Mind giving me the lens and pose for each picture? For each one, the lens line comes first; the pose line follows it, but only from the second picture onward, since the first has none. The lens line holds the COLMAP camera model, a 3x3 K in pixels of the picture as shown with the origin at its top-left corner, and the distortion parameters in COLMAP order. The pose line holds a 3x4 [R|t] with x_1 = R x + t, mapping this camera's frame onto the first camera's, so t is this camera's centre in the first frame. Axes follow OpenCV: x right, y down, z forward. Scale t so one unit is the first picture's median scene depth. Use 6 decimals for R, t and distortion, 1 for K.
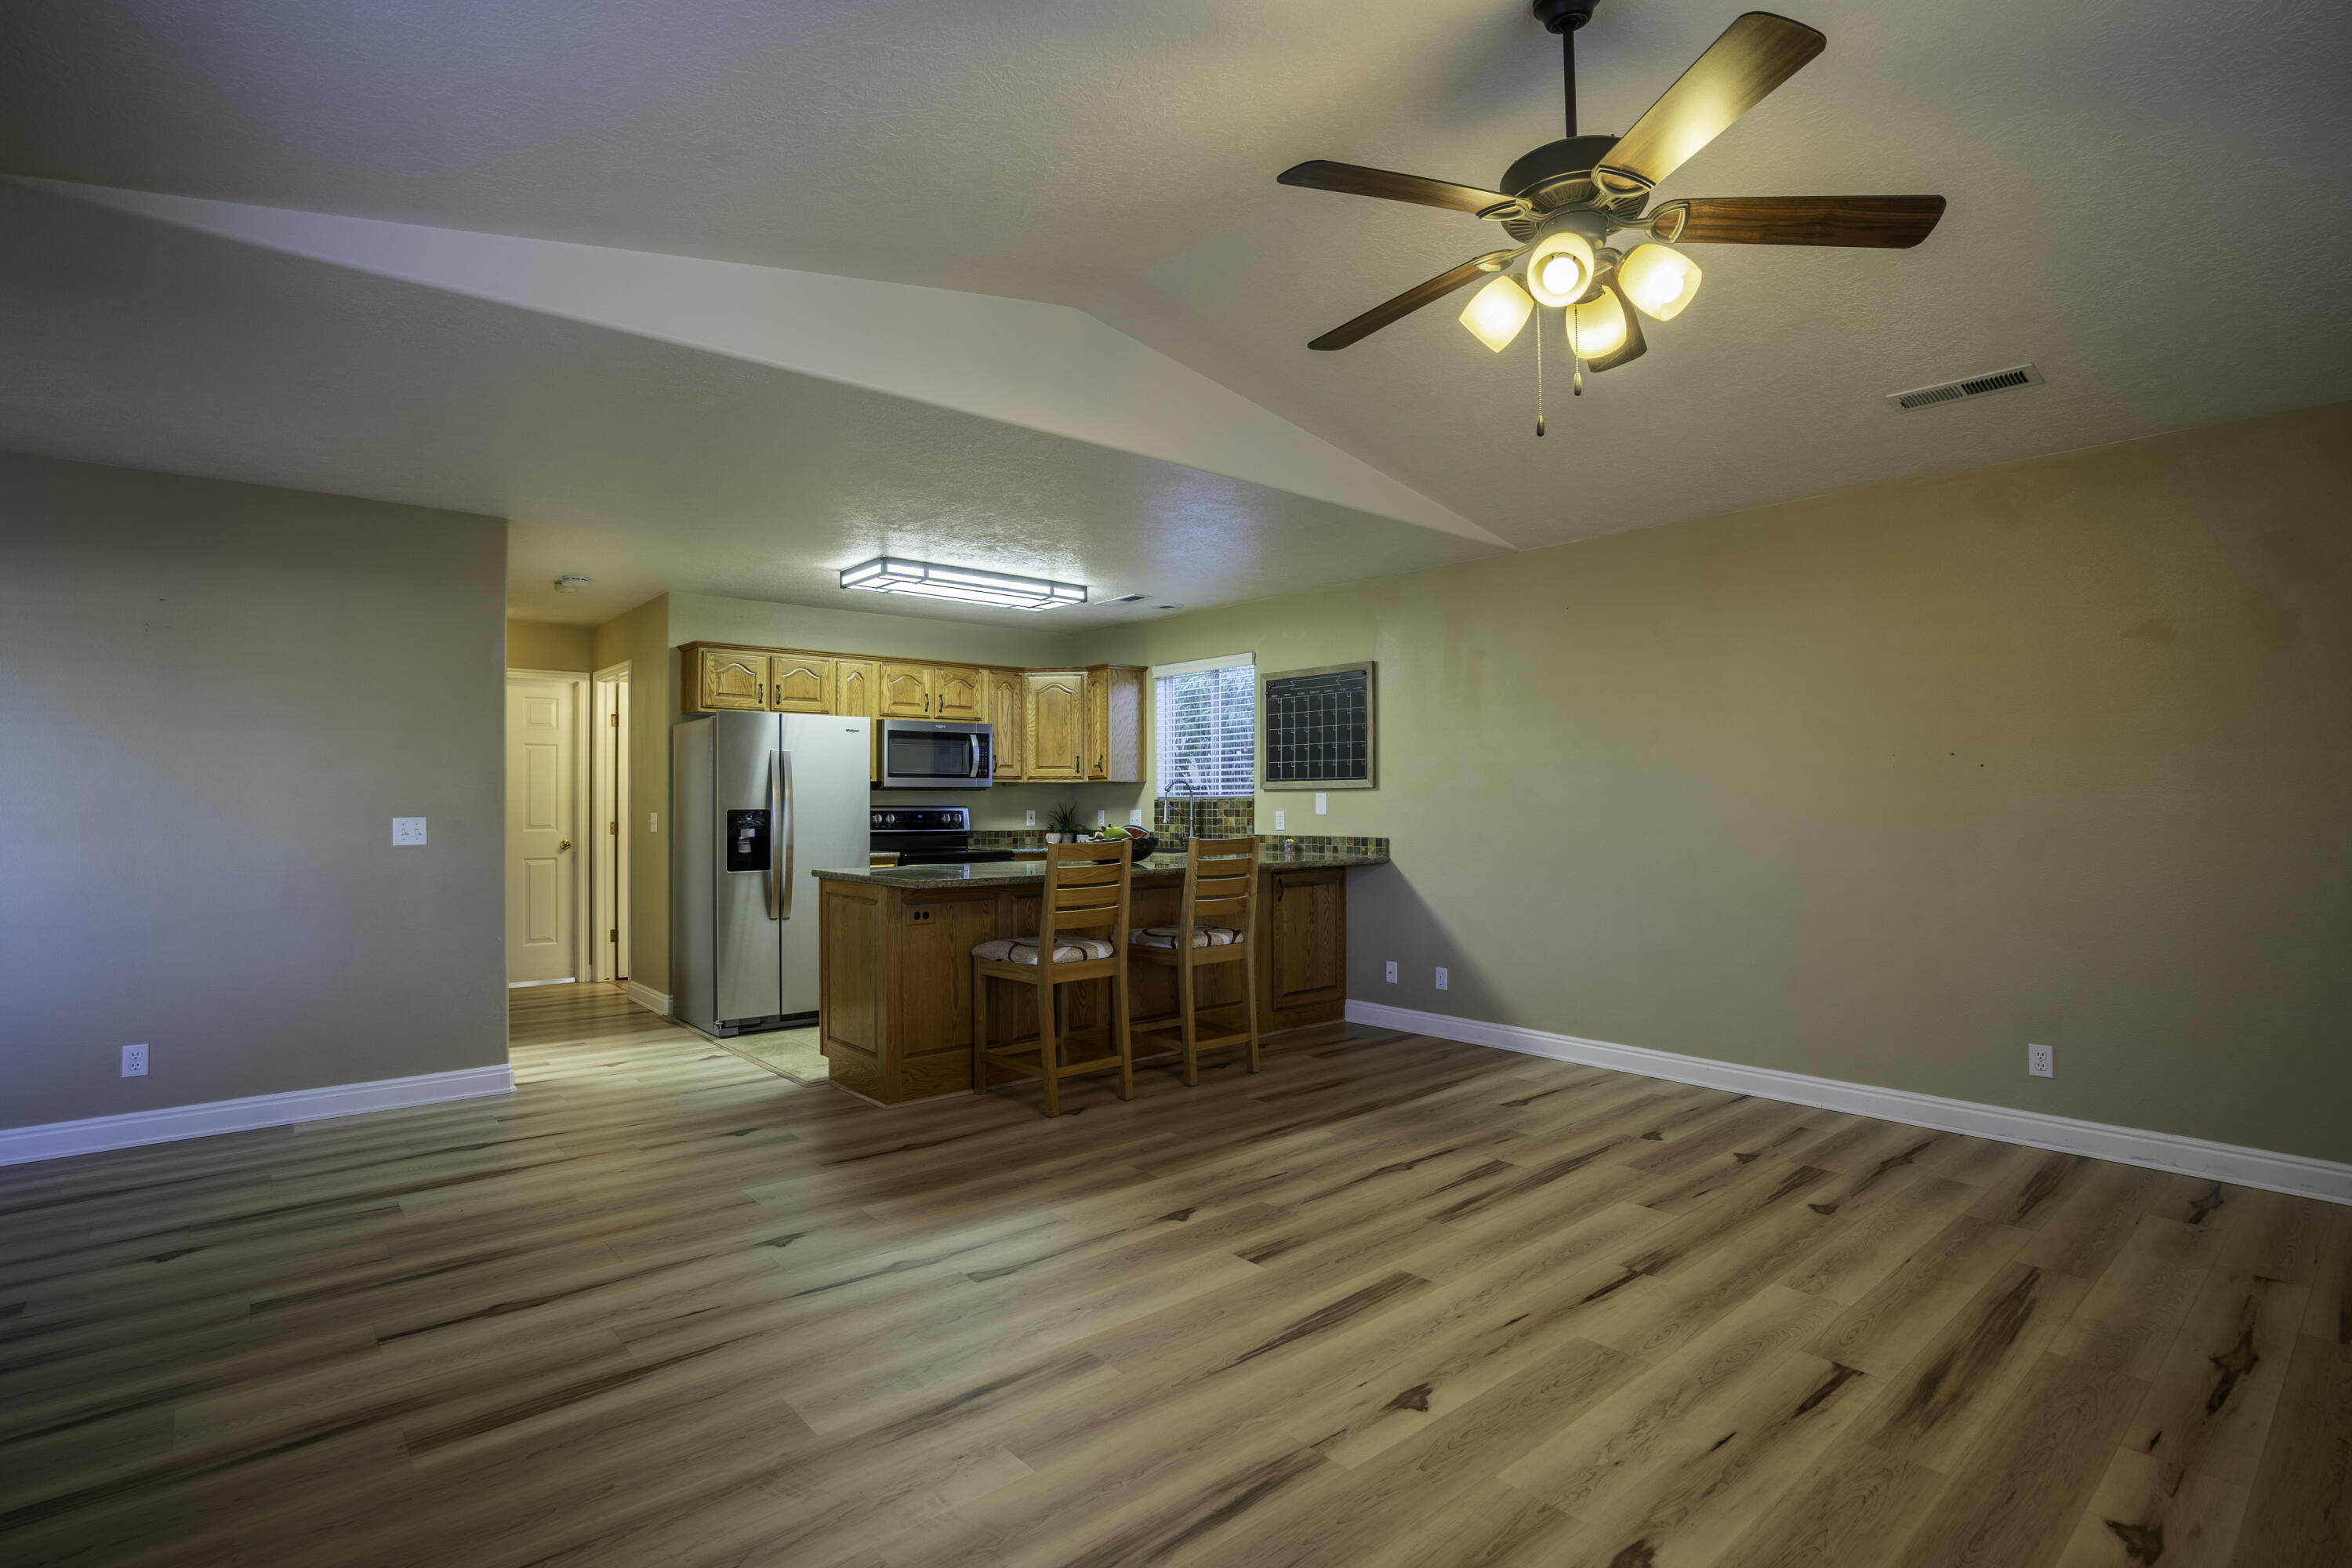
lens RADIAL K [[1156.8, 0, 1237.0], [0, 1156.8, 789.2], [0, 0, 1]] dist [-0.056338, 0.020332]
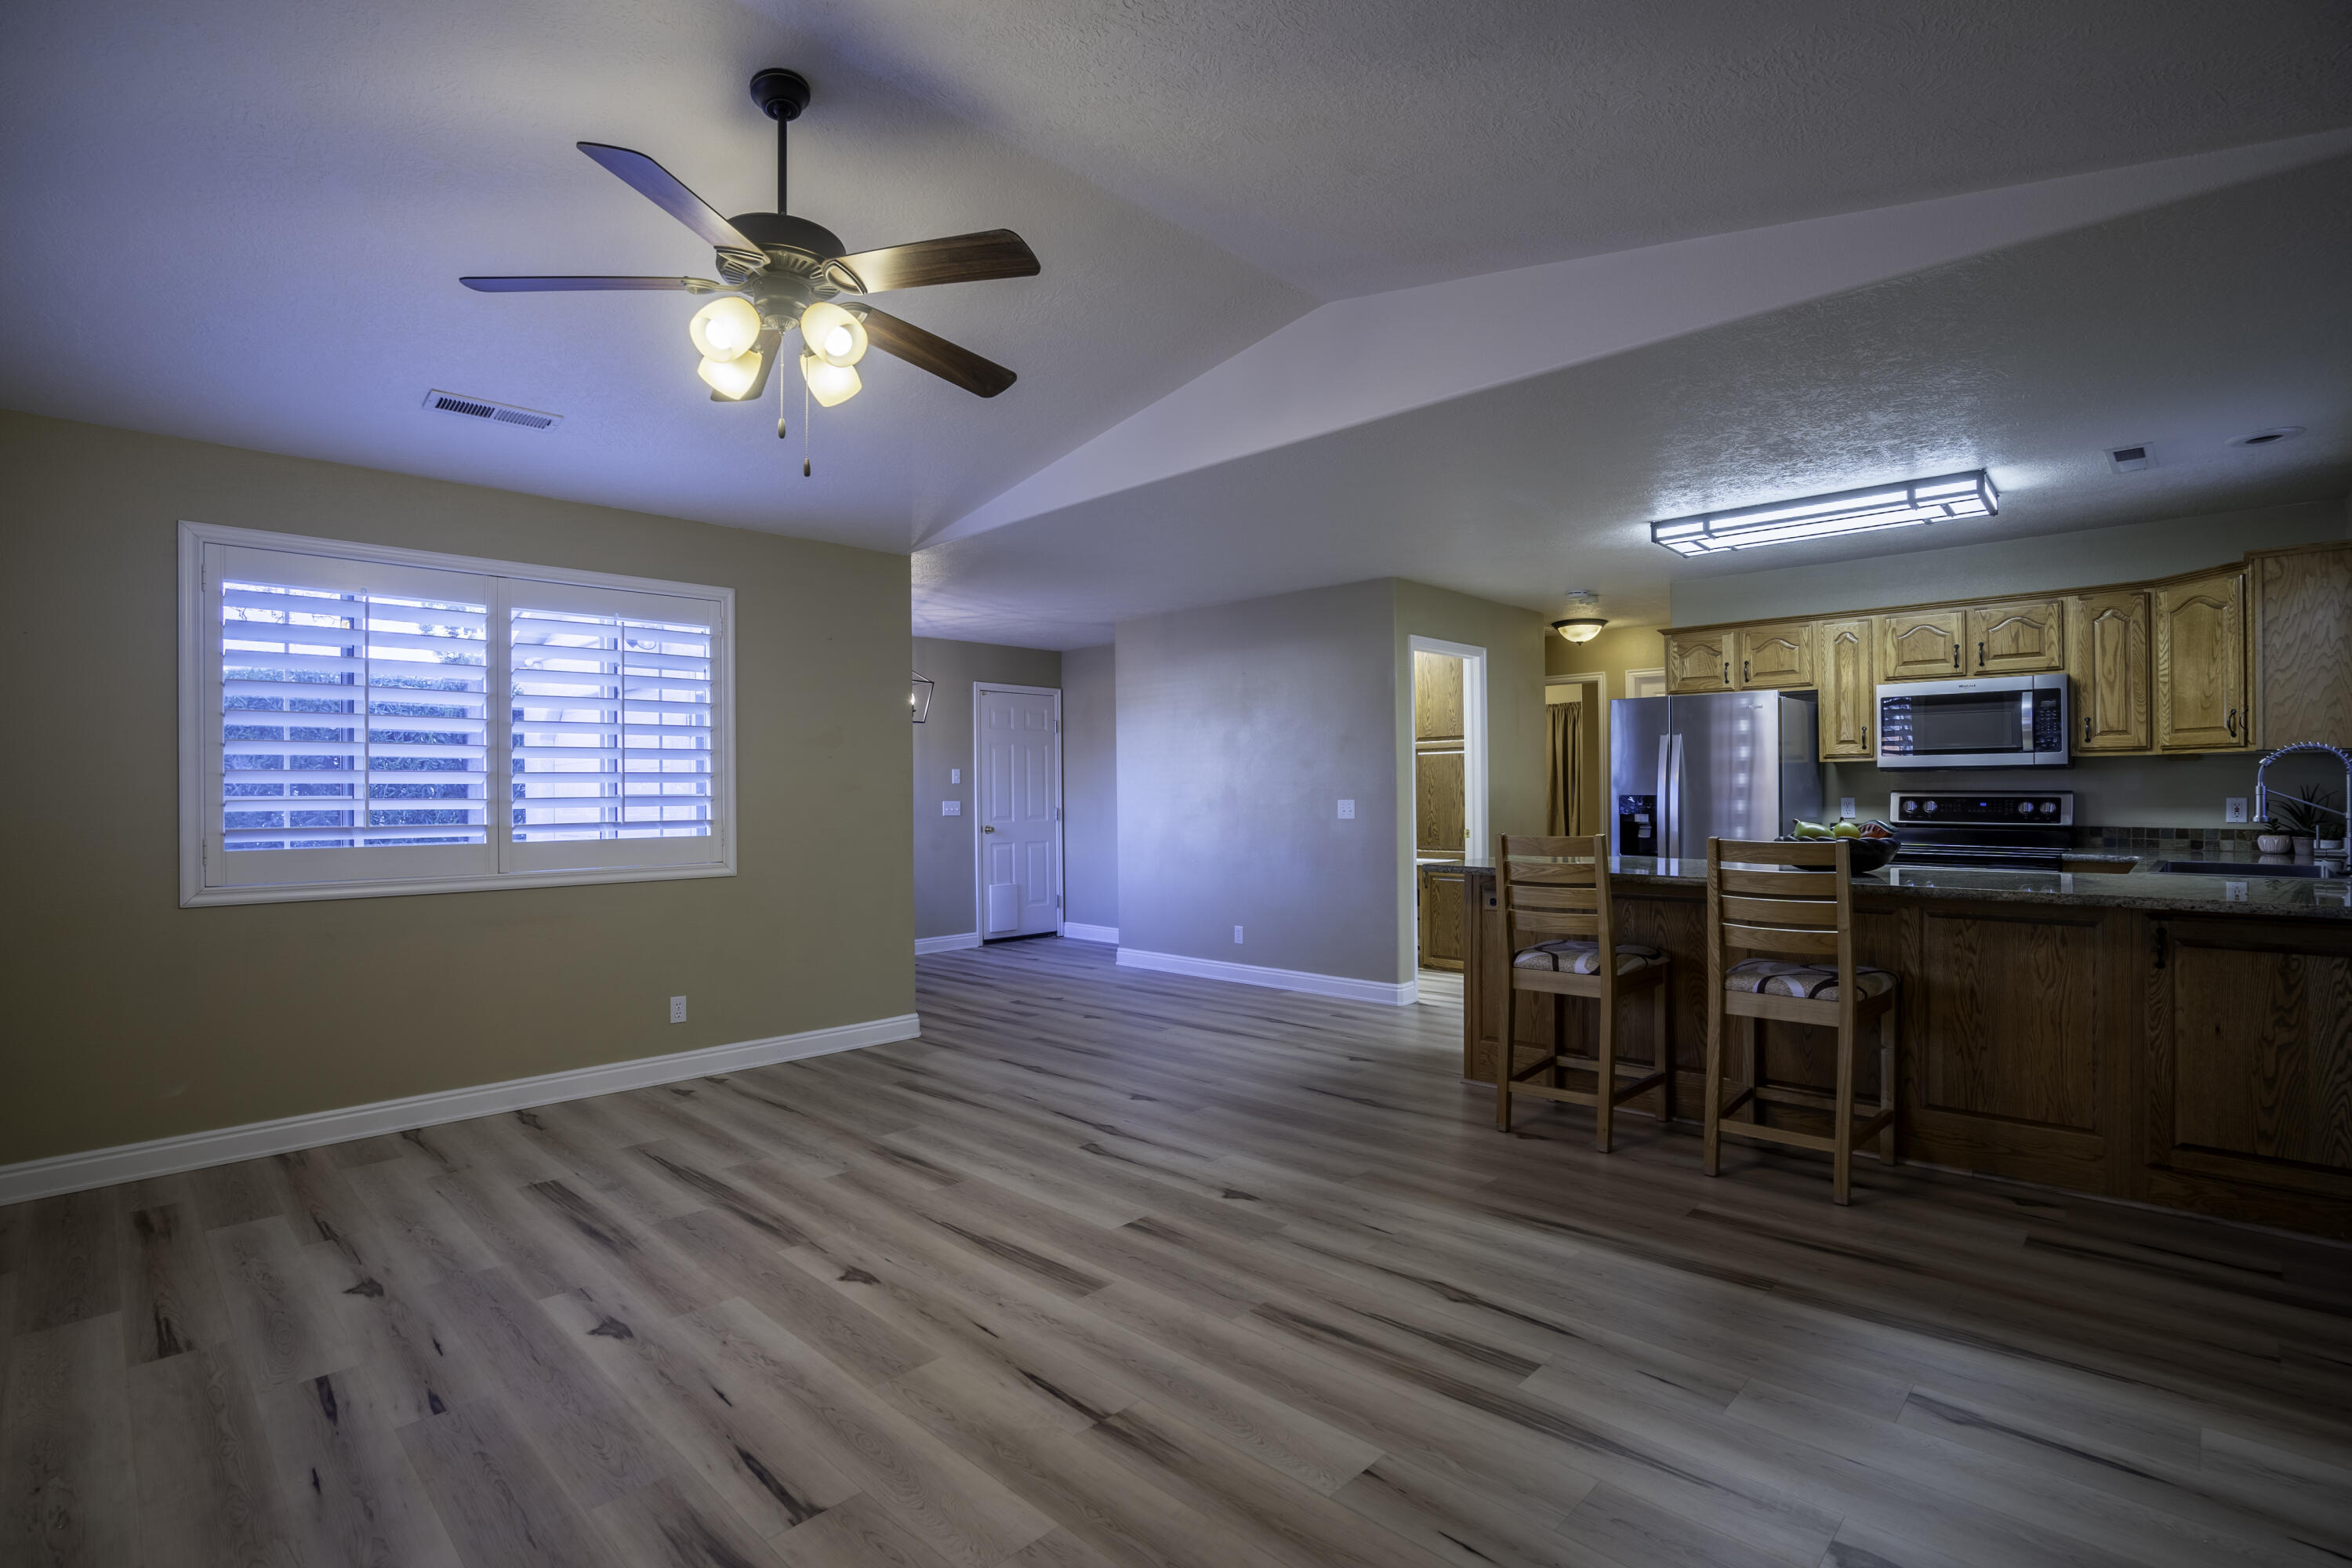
lens RADIAL K [[1162.4, 0, 1119.3], [0, 1162.4, 800.8], [0, 0, 1]] dist [-0.063801, 0.019270]
pose [[0.004994, 0.009893, -0.999939, 0.497583], [0.017687, 0.999794, 0.009980, 0.003842], [0.999831, -0.017736, 0.004818, 0.457952]]
